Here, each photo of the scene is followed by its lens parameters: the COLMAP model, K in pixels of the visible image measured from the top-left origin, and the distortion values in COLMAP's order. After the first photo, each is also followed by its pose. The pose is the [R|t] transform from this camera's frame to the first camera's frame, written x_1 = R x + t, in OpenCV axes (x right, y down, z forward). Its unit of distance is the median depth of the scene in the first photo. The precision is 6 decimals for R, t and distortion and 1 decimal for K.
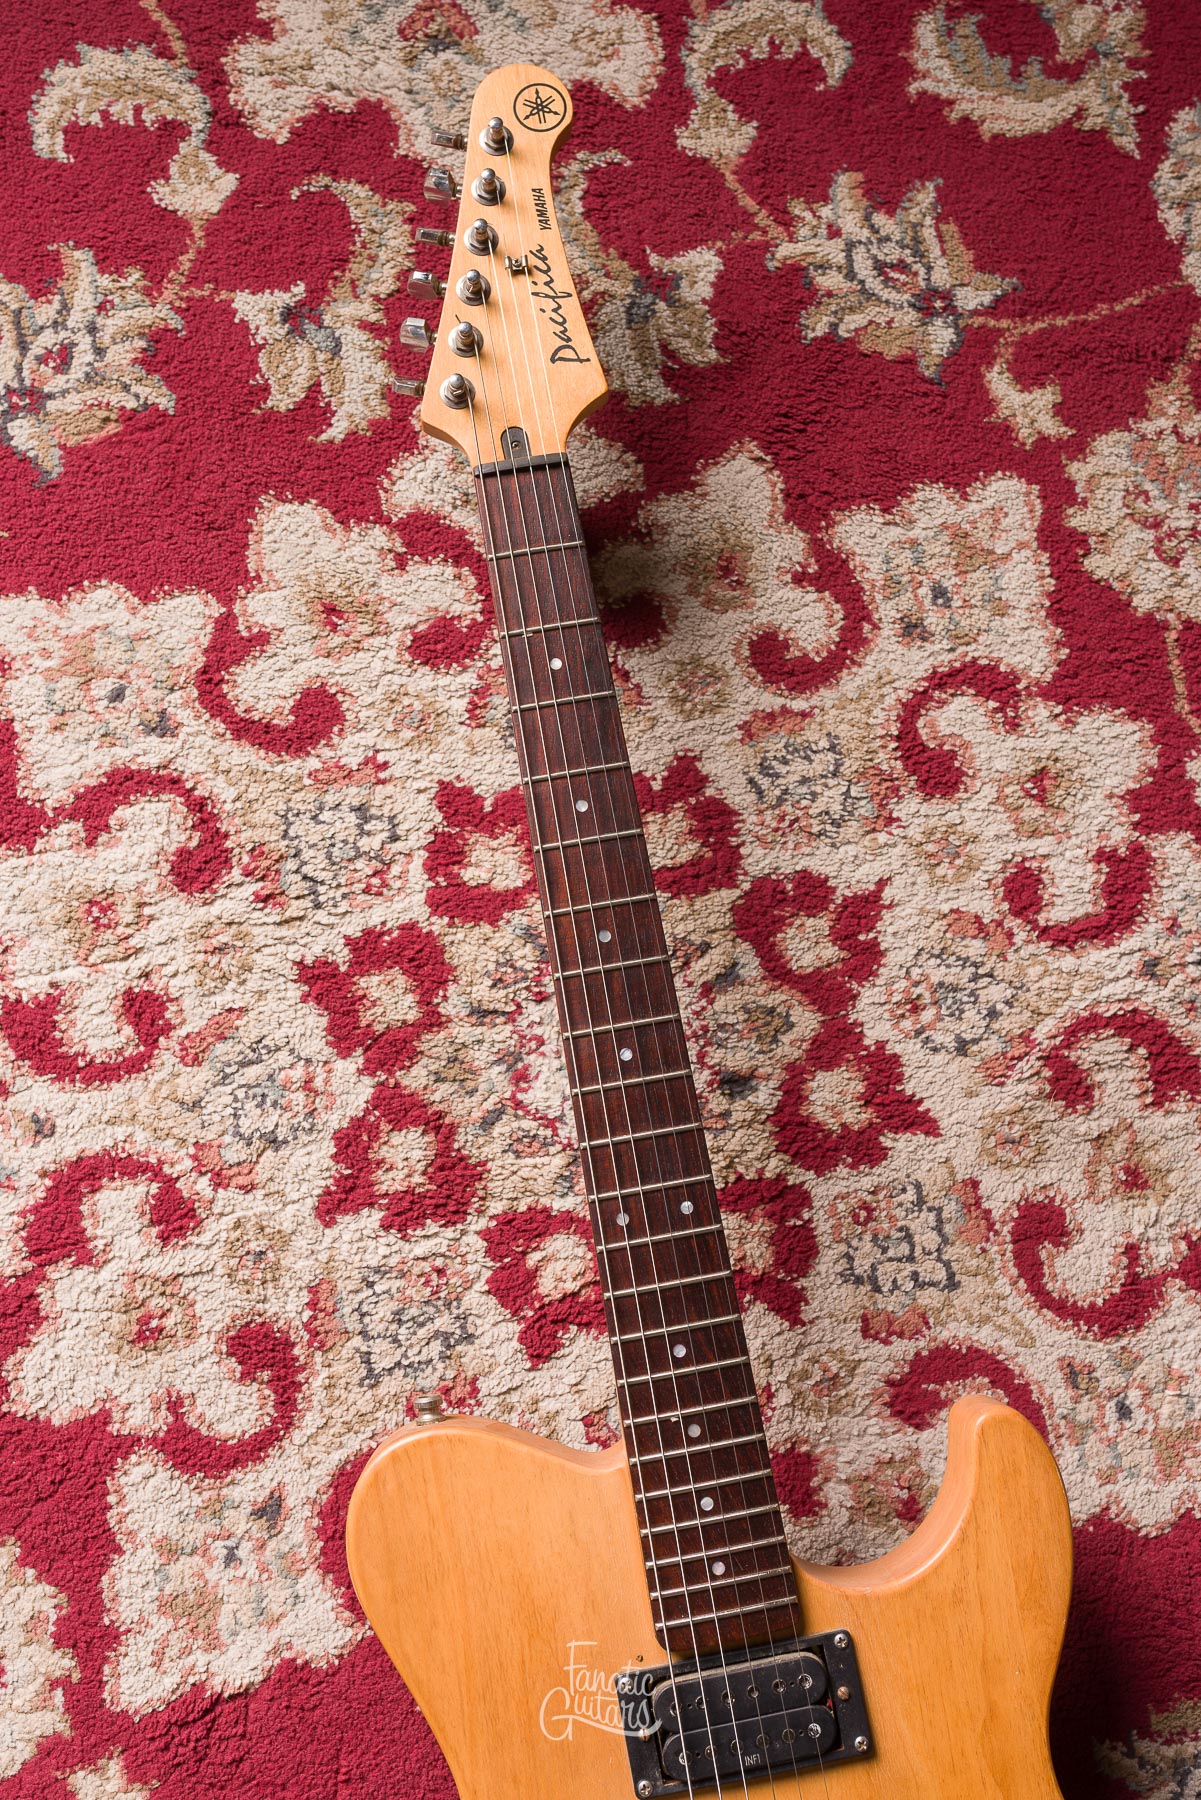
lens RADIAL K [[1786.0, 0, 604.2], [0, 1786.0, 862.3], [0, 0, 1]] dist [0.001903, -0.001193]
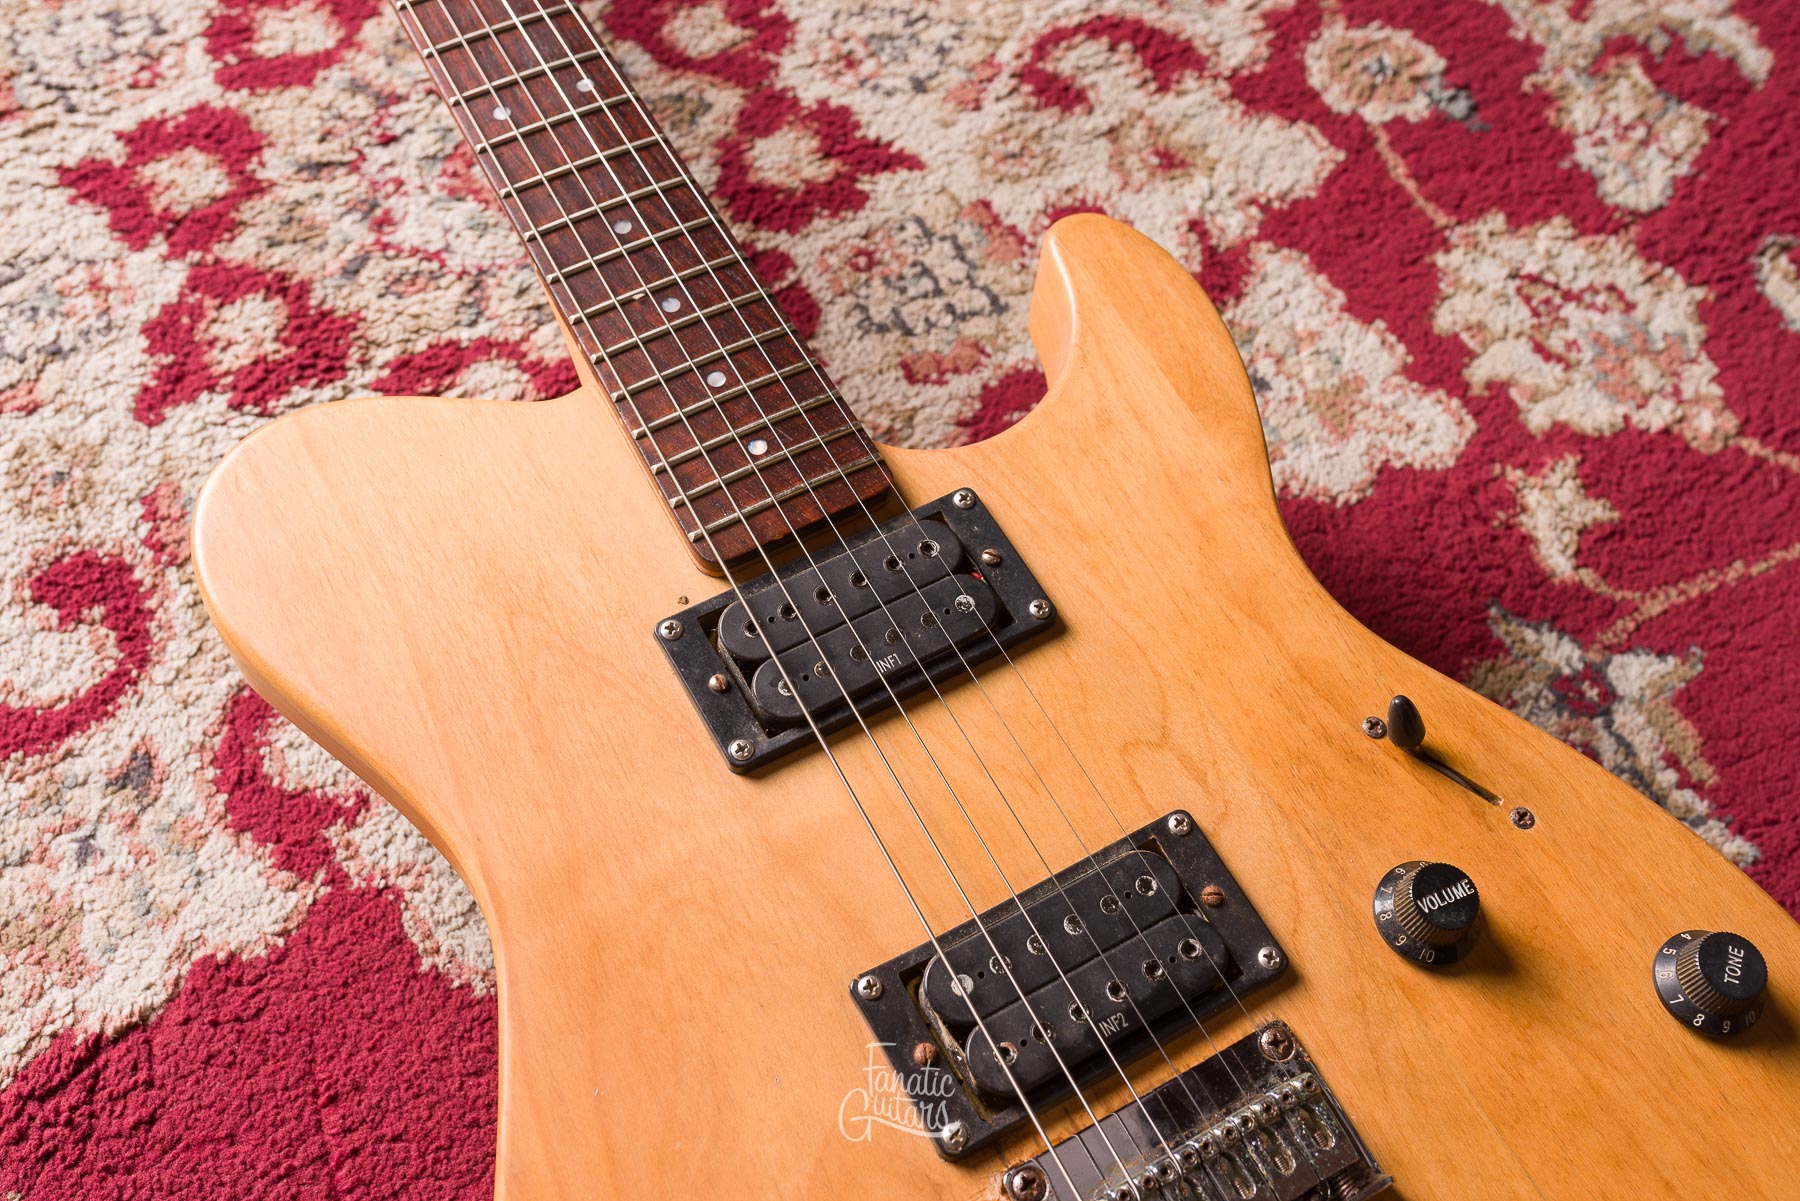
lens RADIAL K [[1753.7, 0, 900.8], [0, 1753.7, 603.9], [0, 0, 1]] dist [0.002733, -0.003505]
pose [[0.943904, -0.278699, 0.177119, -0.015410], [0.319577, 0.906037, -0.277429, 0.529798], [-0.083157, 0.318470, 0.944278, 0.313962]]
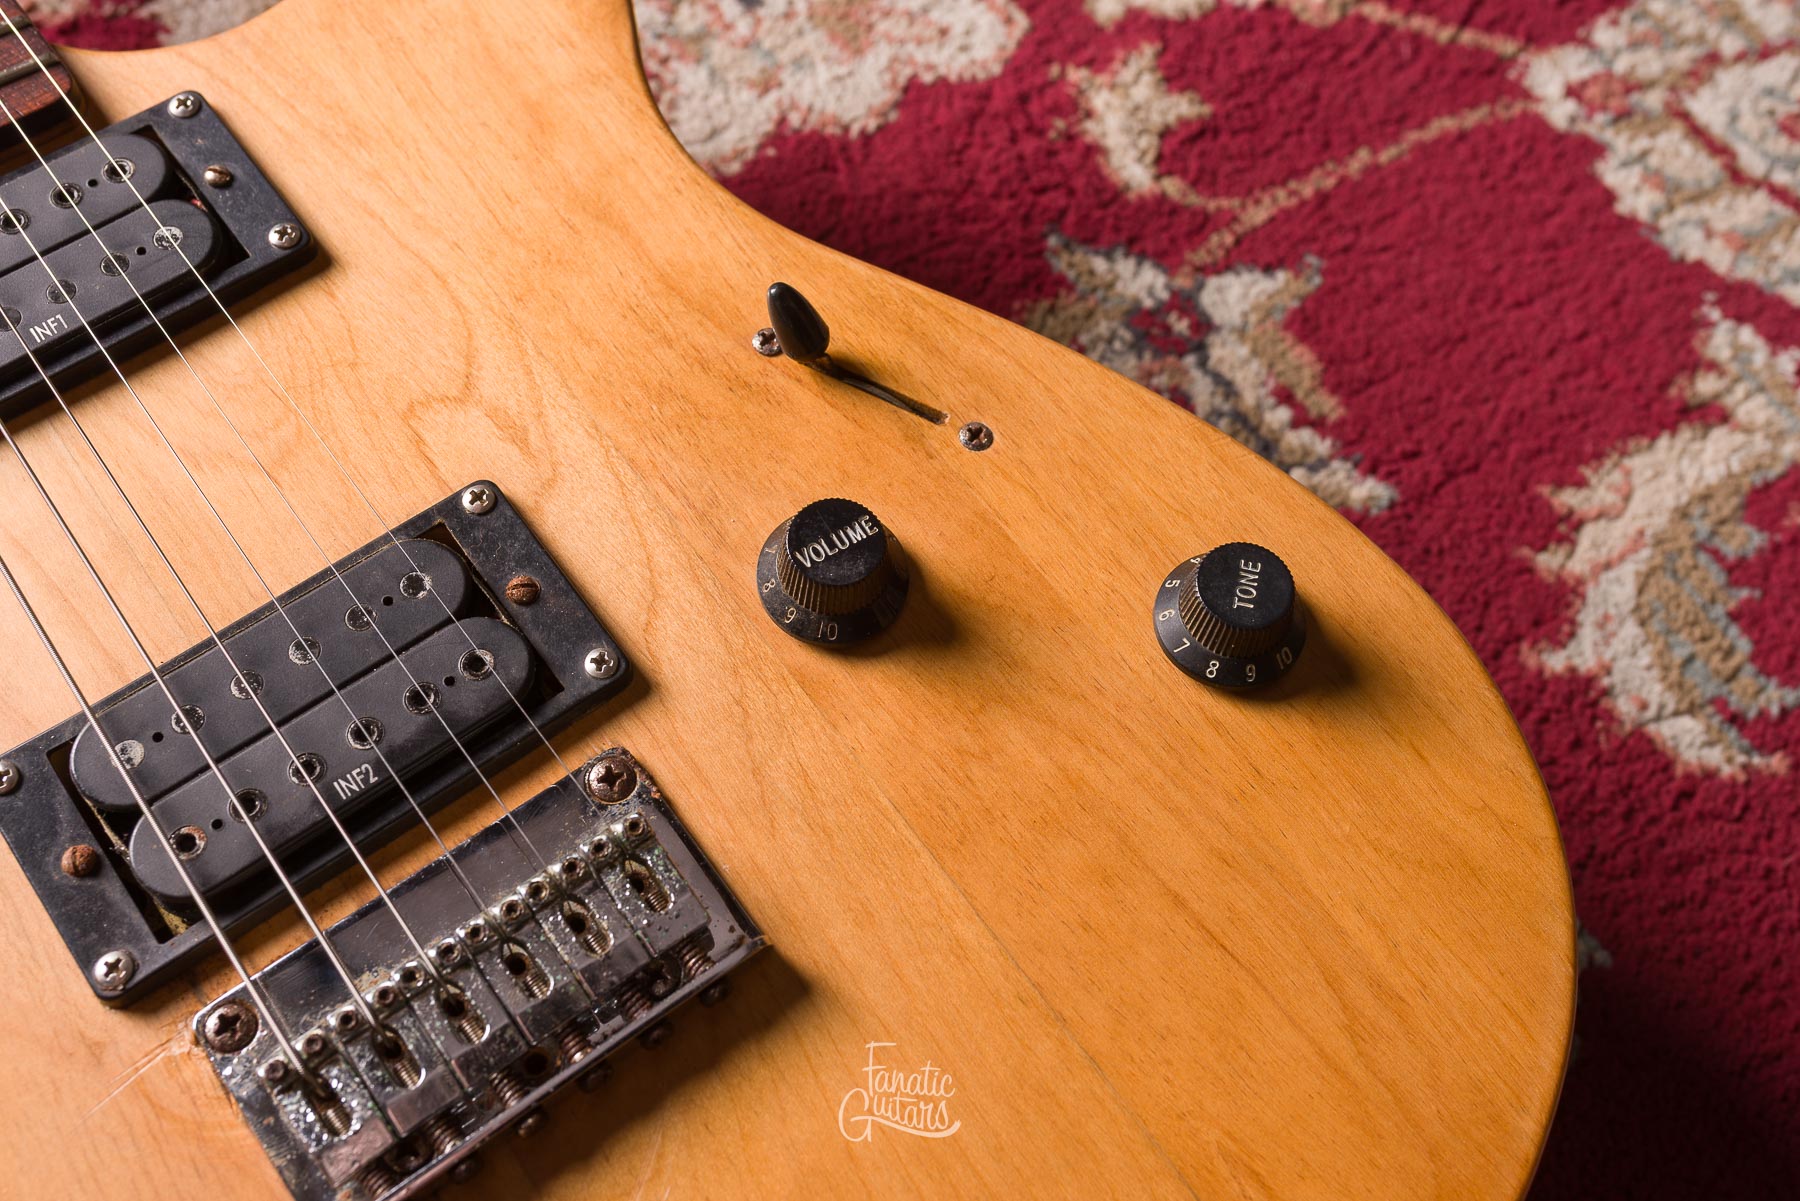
lens RADIAL K [[1786.0, 0, 894.3], [0, 1786.0, 604.1], [0, 0, 1]] dist [0.001903, -0.001193]
pose [[0.889231, -0.408336, 0.206229, 0.121417], [0.447062, 0.871271, -0.202541, 0.600741], [-0.096976, 0.272303, 0.957312, 0.454089]]
